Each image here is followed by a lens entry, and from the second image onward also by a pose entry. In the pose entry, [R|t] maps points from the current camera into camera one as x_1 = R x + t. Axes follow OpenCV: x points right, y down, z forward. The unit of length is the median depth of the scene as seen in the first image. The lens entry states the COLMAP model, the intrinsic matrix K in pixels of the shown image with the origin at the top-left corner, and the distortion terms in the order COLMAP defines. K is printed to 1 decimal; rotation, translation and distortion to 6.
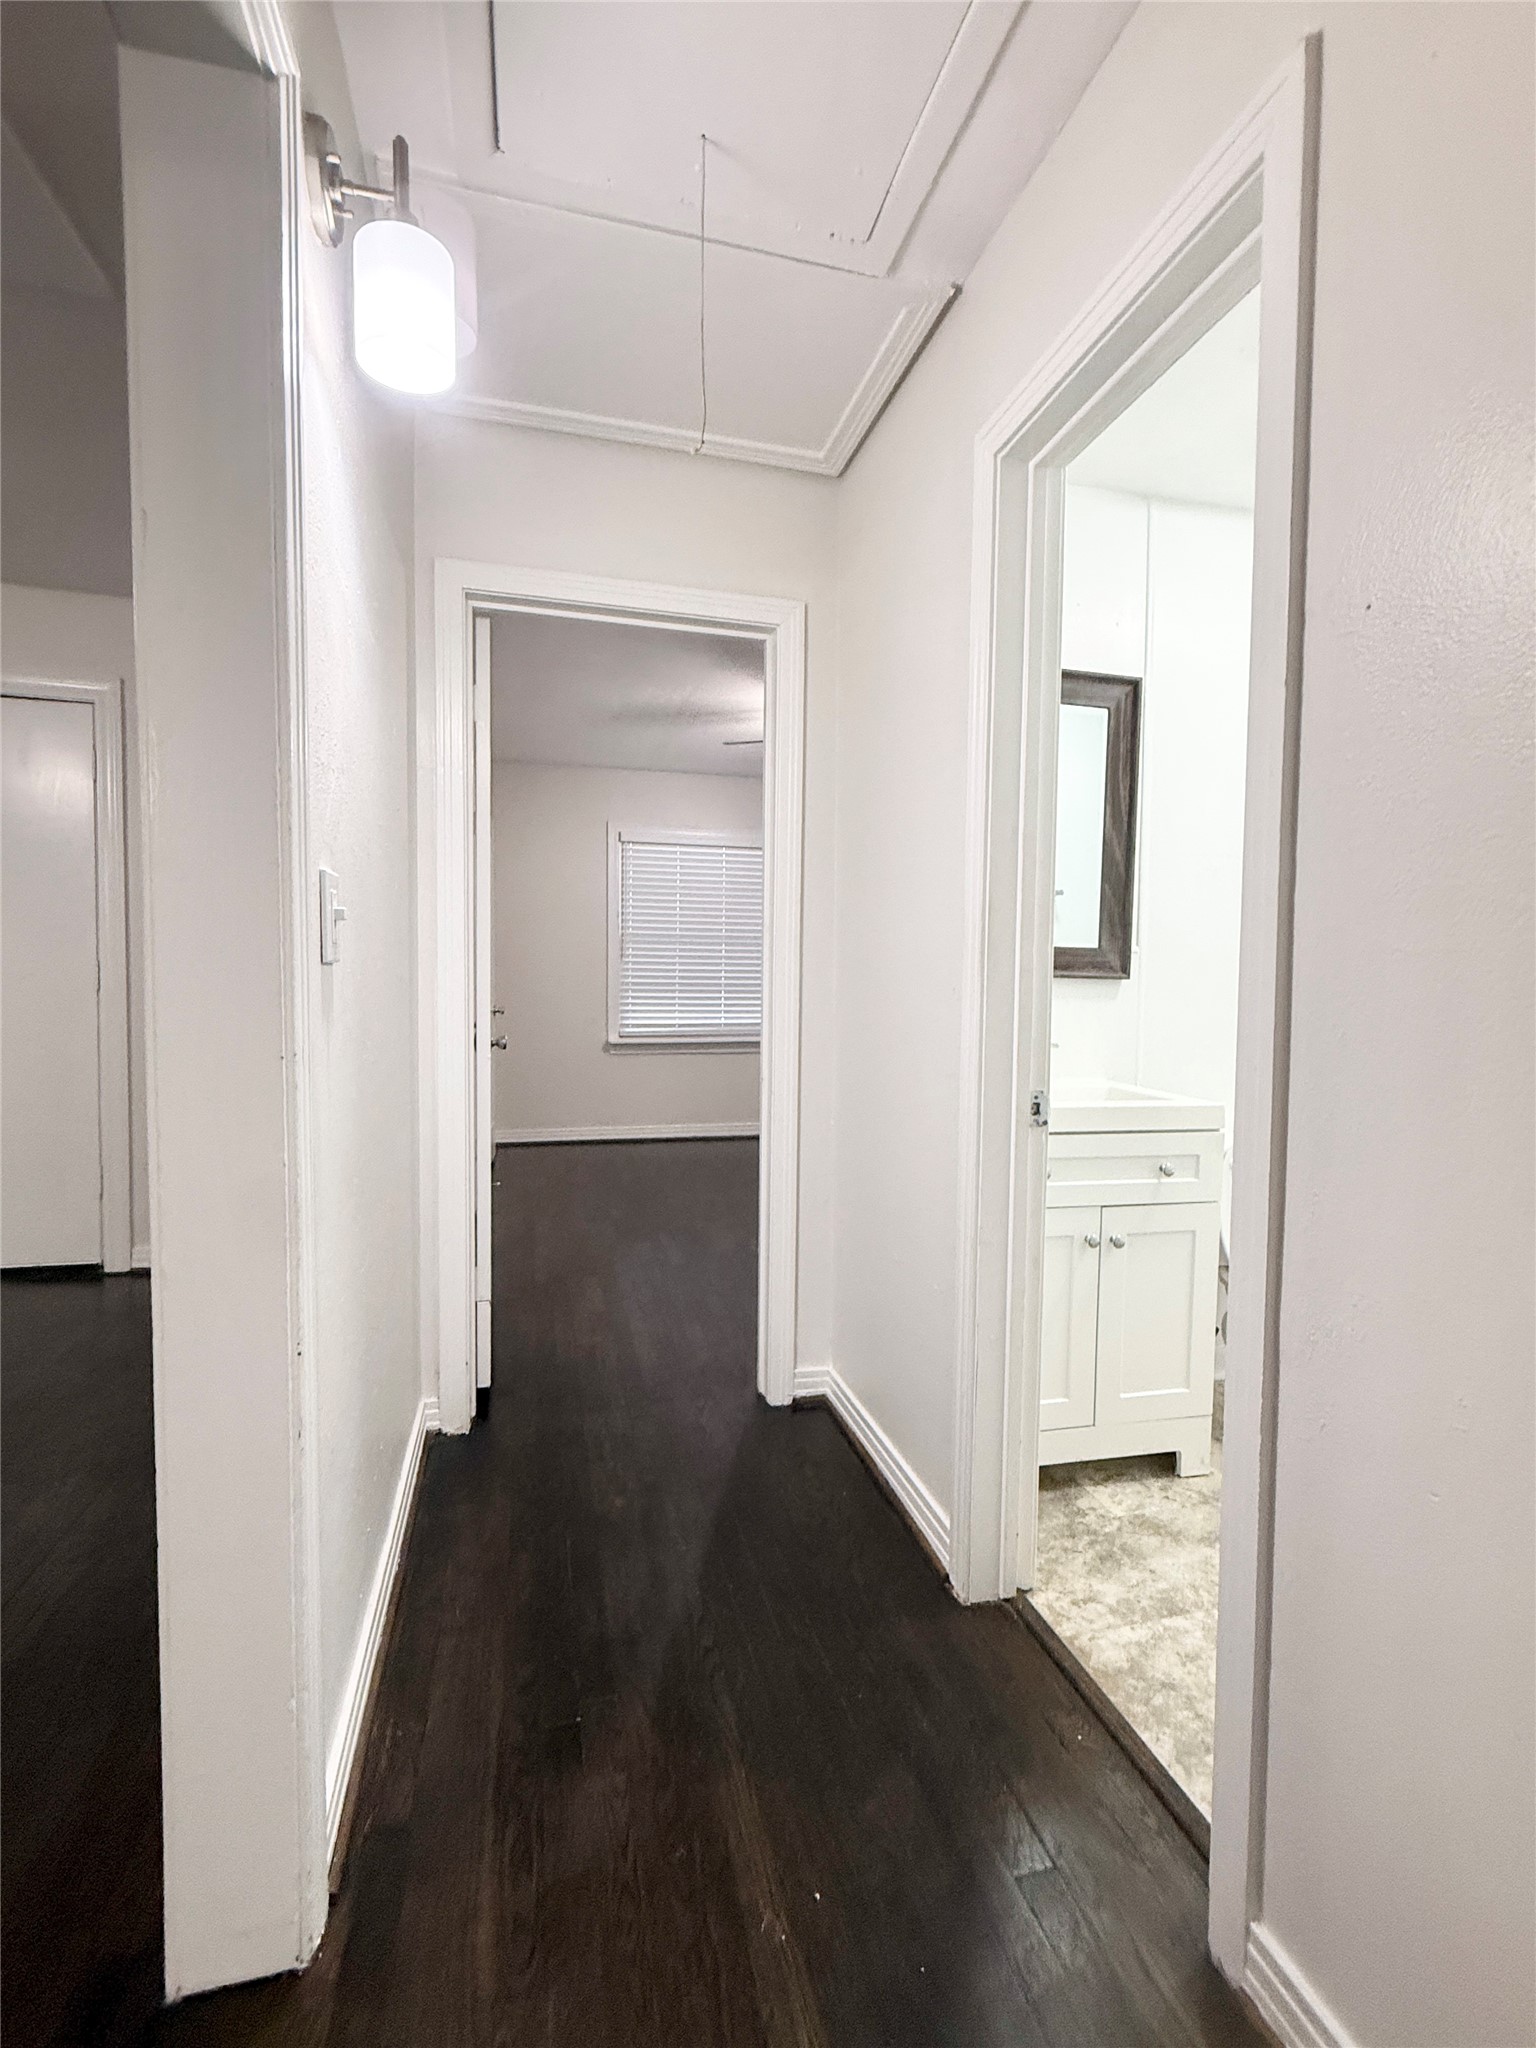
lens RADIAL K [[945.5, 0, 770.2], [0, 945.5, 1025.2], [0, 0, 1]] dist [-0.000200, 0.000902]
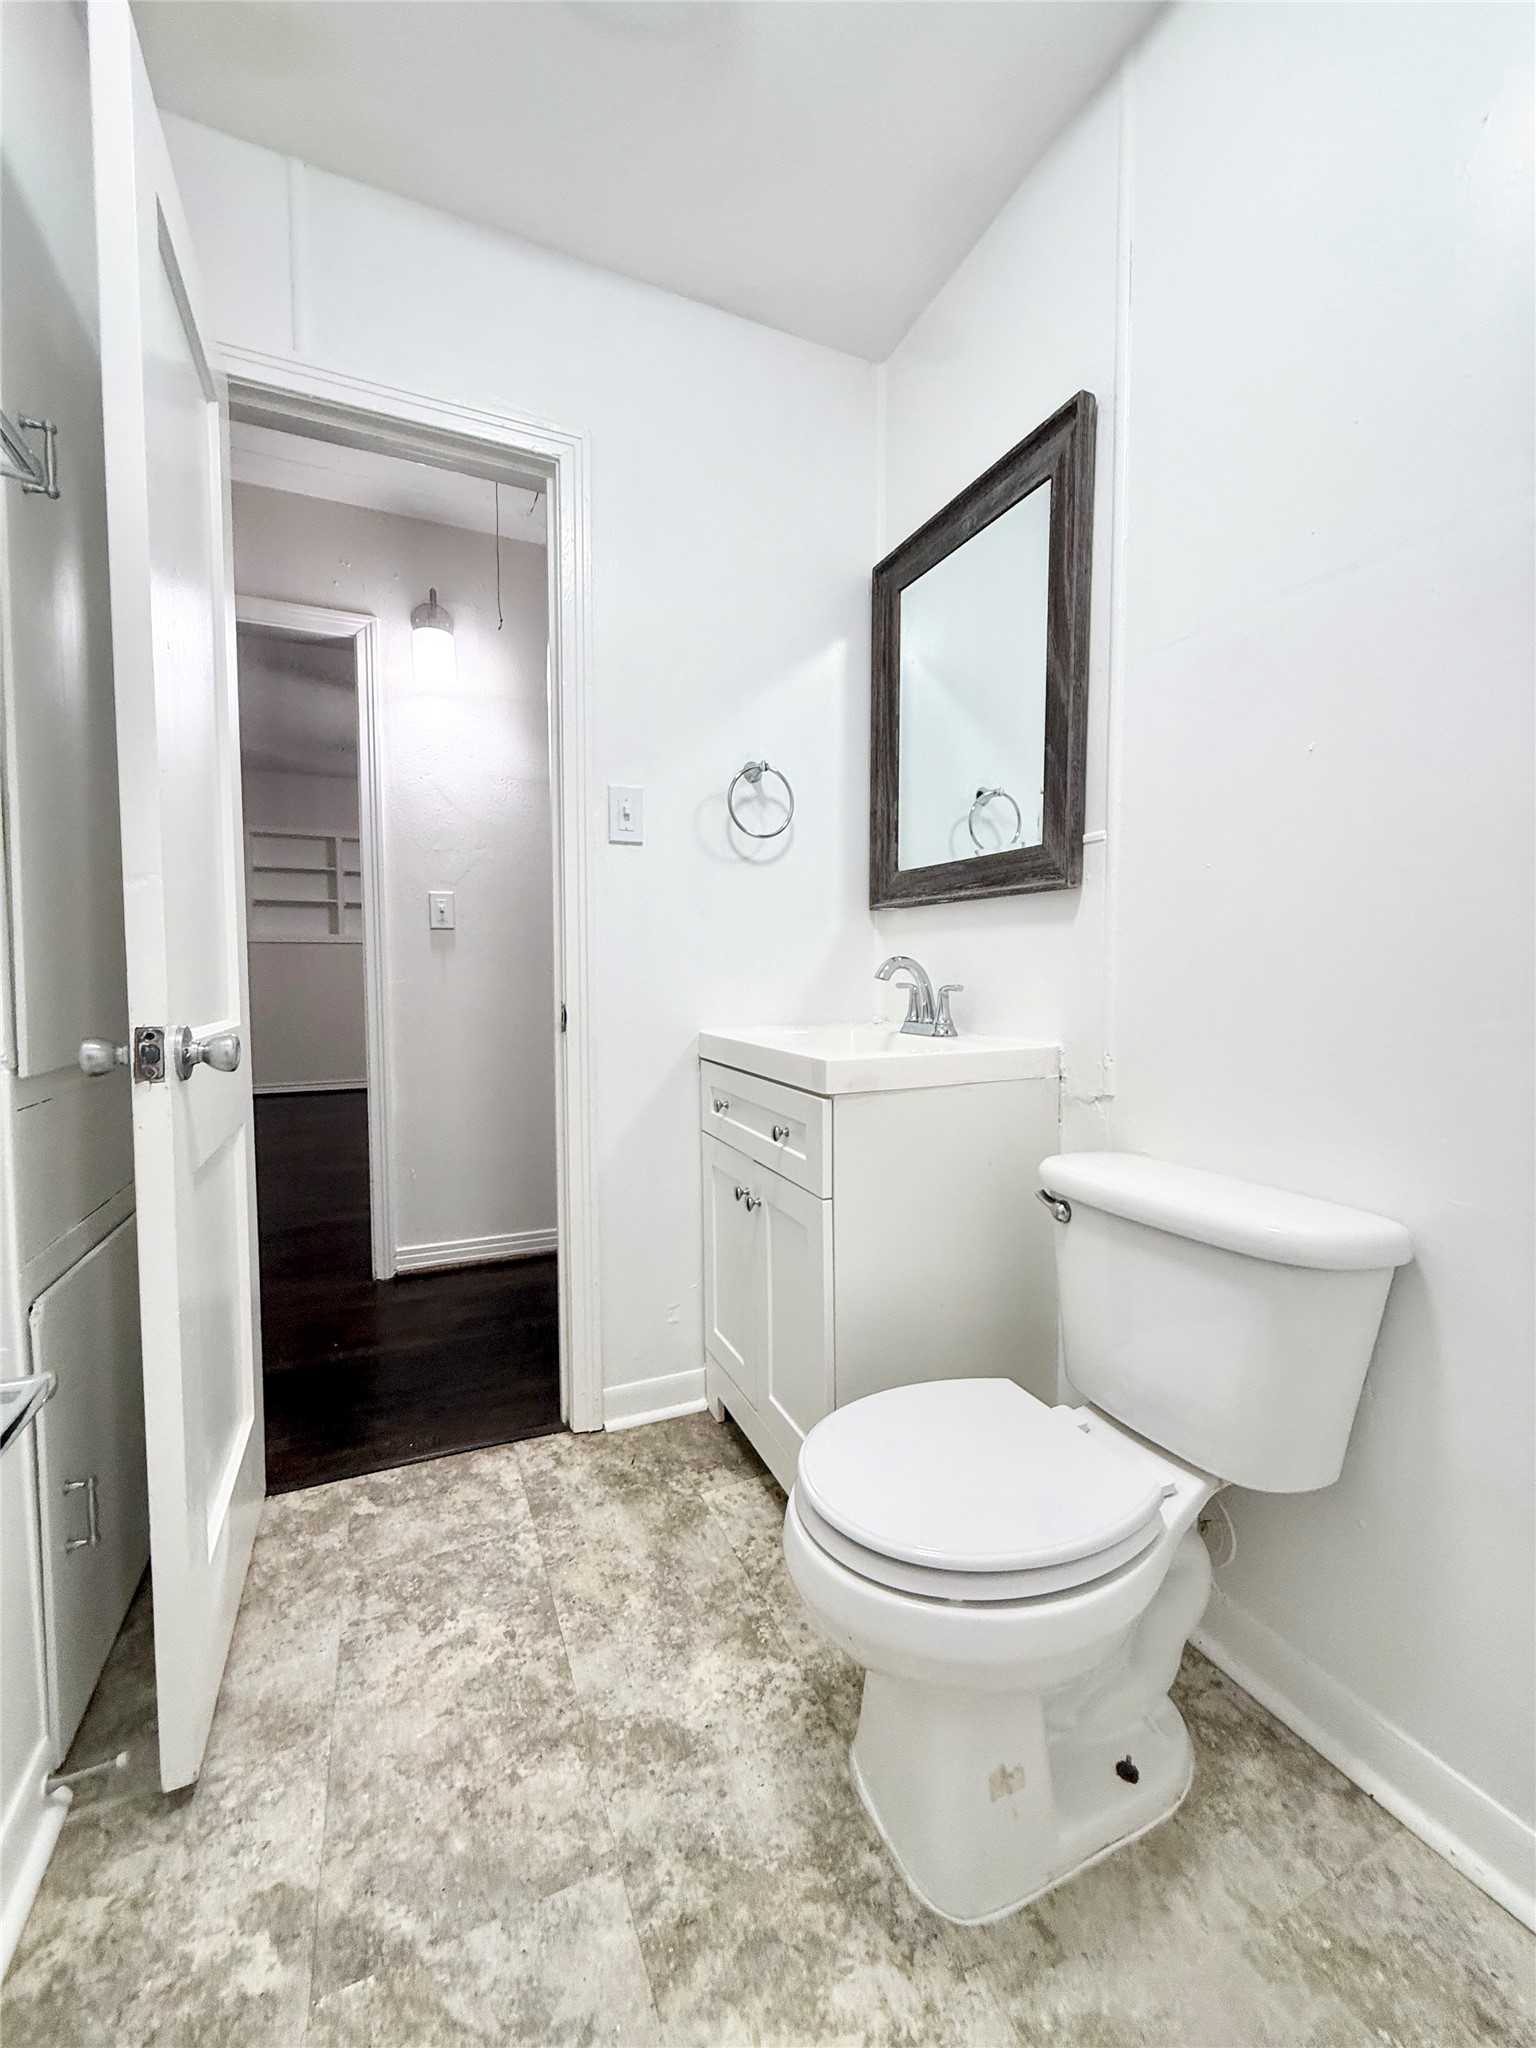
lens RADIAL K [[815.7, 0, 766.1], [0, 815.7, 1018.1], [0, 0, 1]] dist [0.000109, -0.000418]
pose [[0.175882, 0.043312, -0.983458, 1.154416], [-0.047915, 0.998224, 0.035394, 0.037721], [0.983245, 0.040897, 0.177645, 0.930918]]
